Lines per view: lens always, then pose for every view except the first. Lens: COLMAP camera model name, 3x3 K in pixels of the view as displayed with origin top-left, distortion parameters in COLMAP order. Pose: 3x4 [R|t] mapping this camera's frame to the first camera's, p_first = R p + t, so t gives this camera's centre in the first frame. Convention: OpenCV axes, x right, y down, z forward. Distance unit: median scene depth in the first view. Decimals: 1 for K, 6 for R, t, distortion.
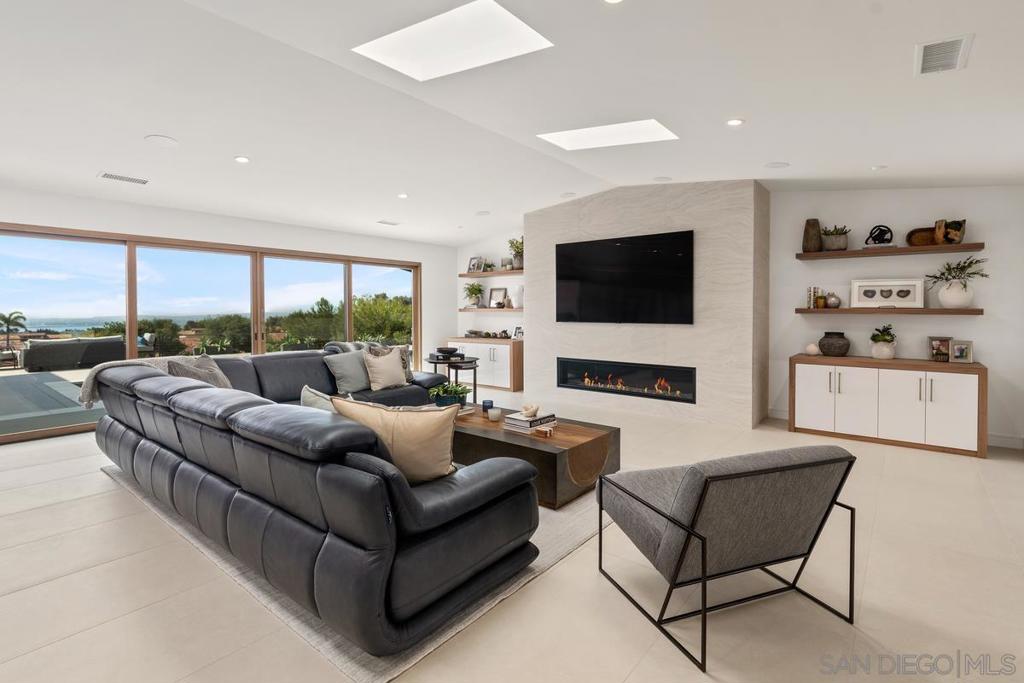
lens RADIAL K [[489.1, 0, 512.0], [0, 489.1, 314.3], [0, 0, 1]] dist [-0.002745, -0.000538]
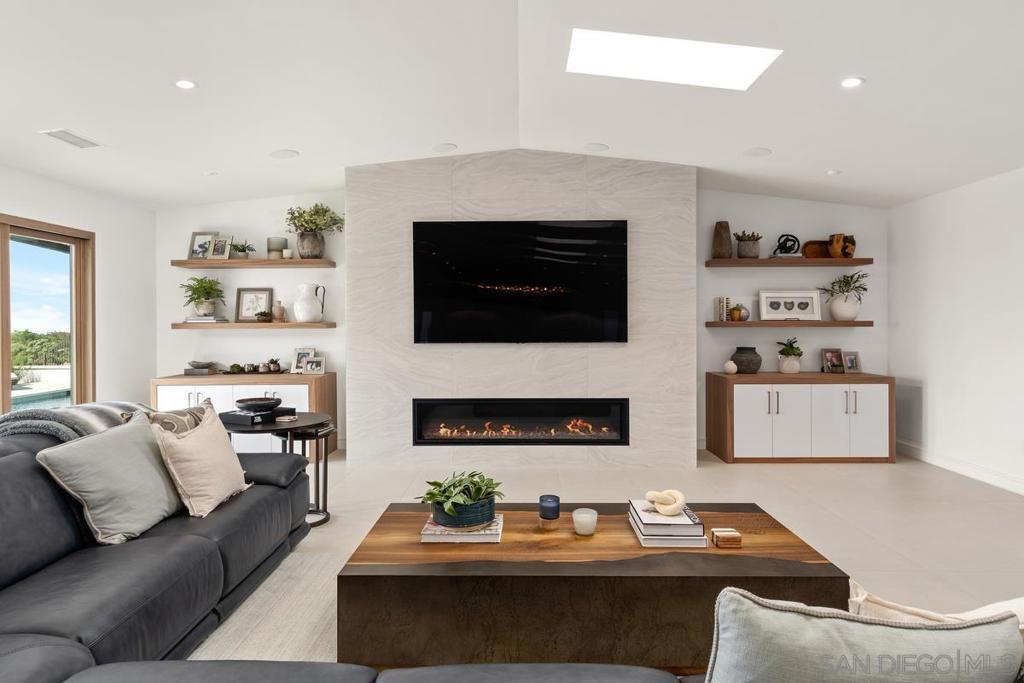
lens RADIAL K [[593.4, 0, 511.1], [0, 593.4, 323.1], [0, 0, 1]] dist [0.002318, -0.000022]
pose [[0.780466, -0.004294, 0.625184, -0.371957], [0.010756, 0.999921, -0.006560, -0.005588], [-0.625106, 0.011844, 0.780450, 0.401061]]
